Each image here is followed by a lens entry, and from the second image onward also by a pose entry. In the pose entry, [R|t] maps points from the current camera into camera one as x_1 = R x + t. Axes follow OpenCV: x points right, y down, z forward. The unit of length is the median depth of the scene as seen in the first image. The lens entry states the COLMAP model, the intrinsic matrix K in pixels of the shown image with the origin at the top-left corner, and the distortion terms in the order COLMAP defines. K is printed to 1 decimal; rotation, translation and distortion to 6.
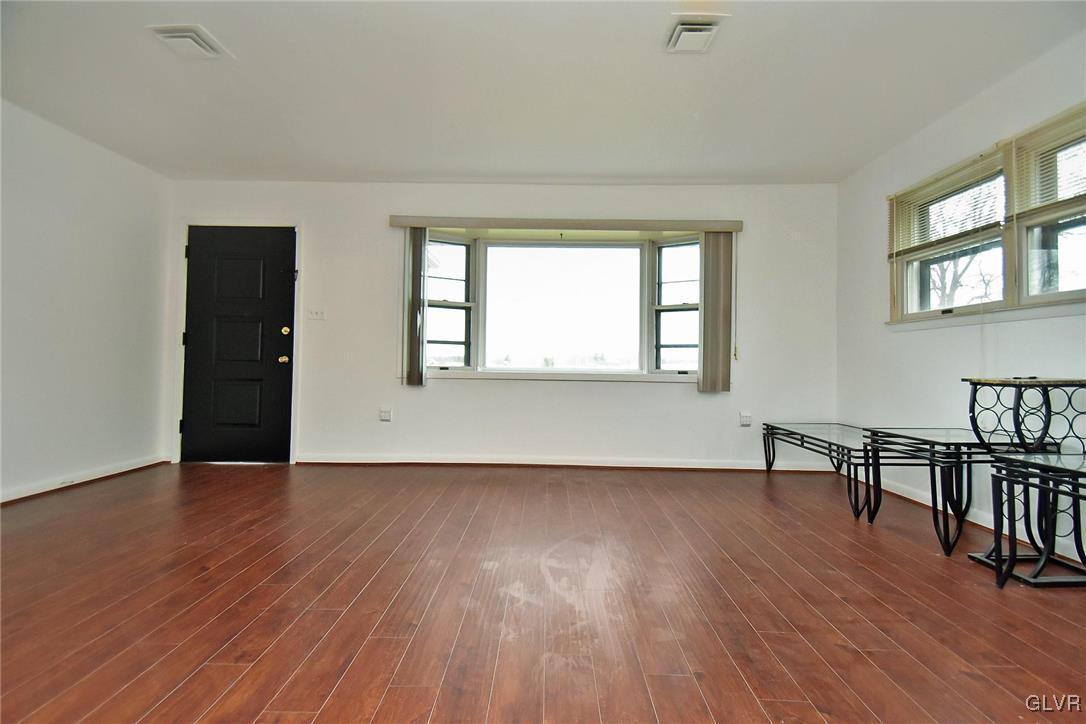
lens RADIAL K [[496.7, 0, 540.2], [0, 496.7, 356.5], [0, 0, 1]] dist [0.052080, -0.028398]
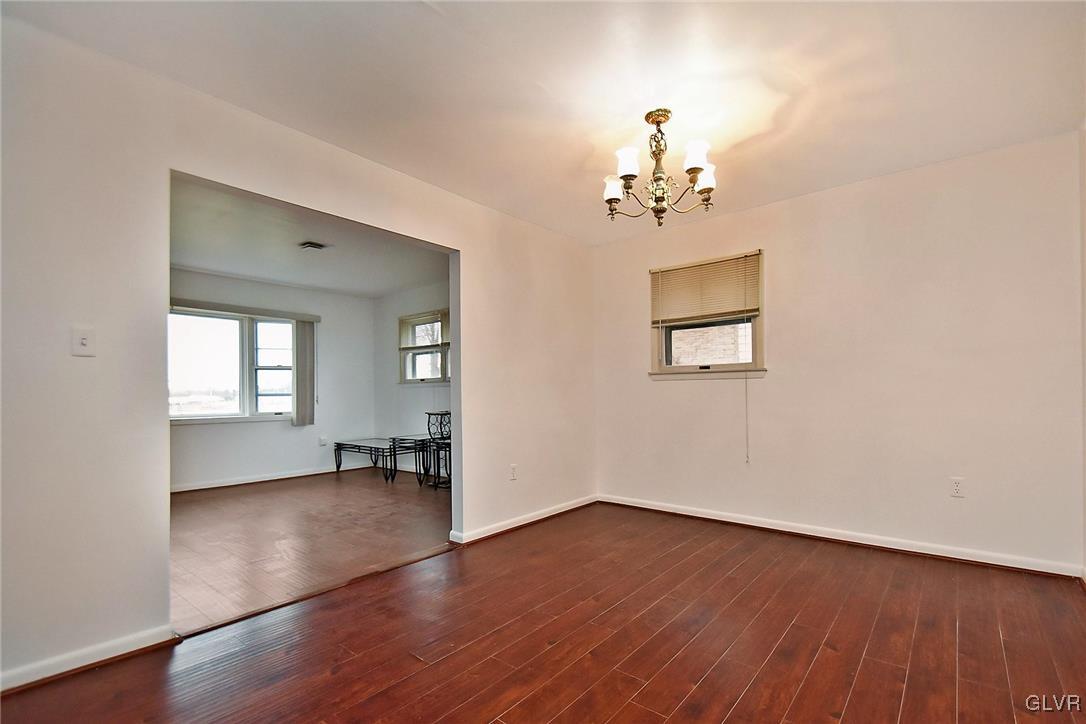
lens RADIAL K [[485.8, 0, 547.7], [0, 485.8, 380.7], [0, 0, 1]] dist [0.030781, -0.015135]
pose [[0.621467, -0.000284, 0.783440, -0.353704], [0.007037, 0.999962, -0.005219, -0.052127], [-0.783409, 0.008756, 0.621445, -0.509209]]
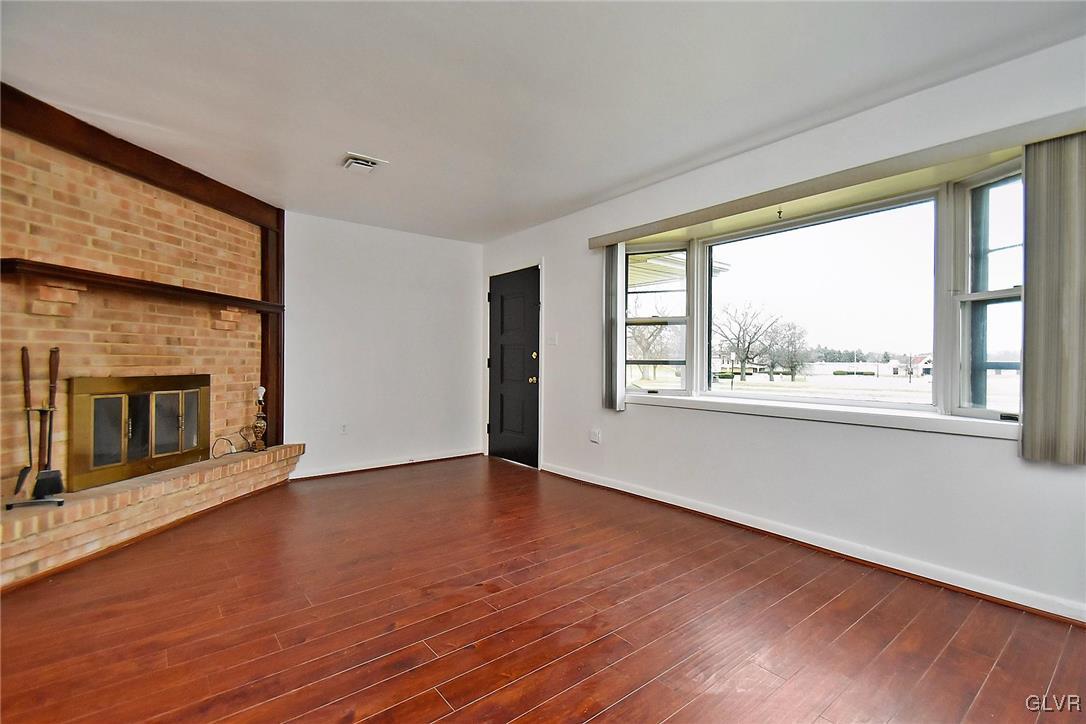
lens RADIAL K [[494.5, 0, 543.1], [0, 494.5, 372.0], [0, 0, 1]] dist [0.028749, -0.017029]
pose [[0.635973, 0.005805, -0.771689, 0.405597], [0.021172, 0.999464, 0.024967, -0.042529], [0.771420, -0.032217, 0.635510, 0.293056]]
